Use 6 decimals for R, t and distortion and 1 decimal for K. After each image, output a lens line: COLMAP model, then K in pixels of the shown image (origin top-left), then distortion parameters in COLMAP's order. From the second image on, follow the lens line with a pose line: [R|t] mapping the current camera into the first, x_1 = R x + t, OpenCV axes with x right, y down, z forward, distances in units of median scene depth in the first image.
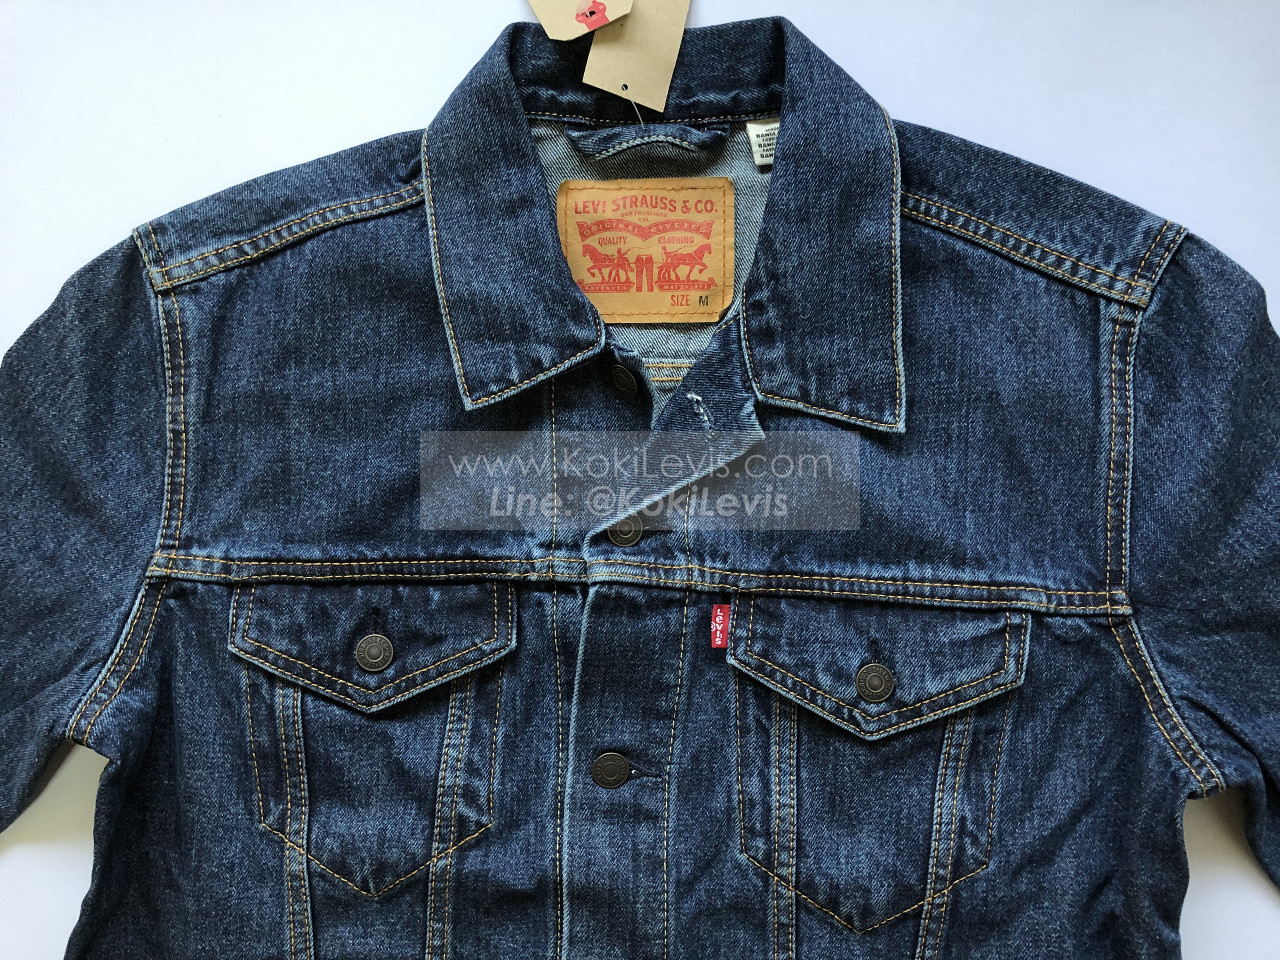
lens RADIAL K [[1088.1, 0, 640.0], [0, 1088.1, 480.0], [0, 0, 1]] dist [-0.034004, -0.006092]
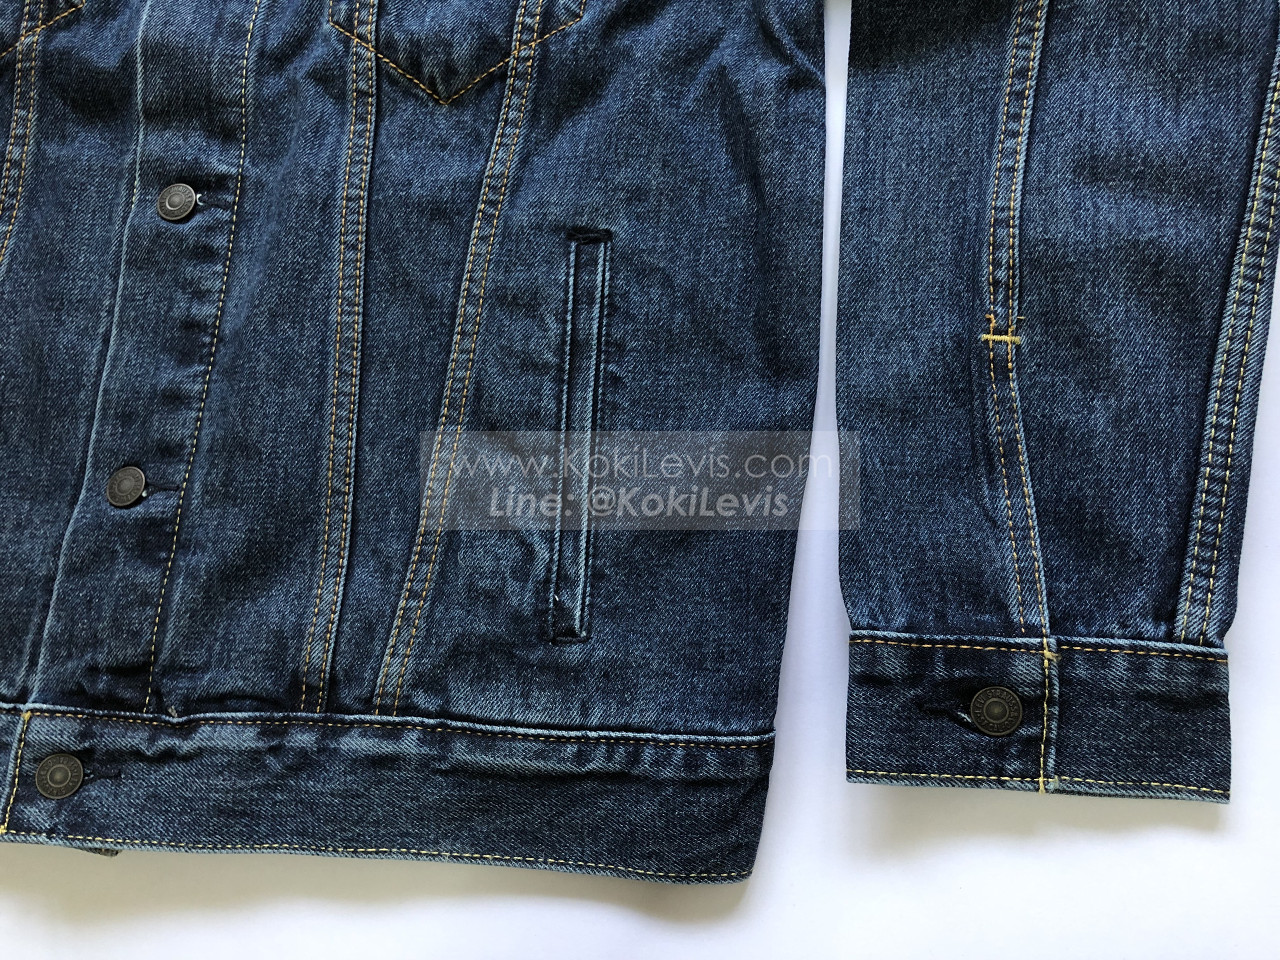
lens RADIAL K [[1088.1, 0, 640.0], [0, 1088.1, 480.0], [0, 0, 1]] dist [-0.034004, -0.006092]
pose [[0.997893, 0.053447, -0.036794, 0.426371], [-0.056778, 0.993724, -0.096382, 0.823584], [0.031411, 0.098267, 0.994664, 0.108608]]
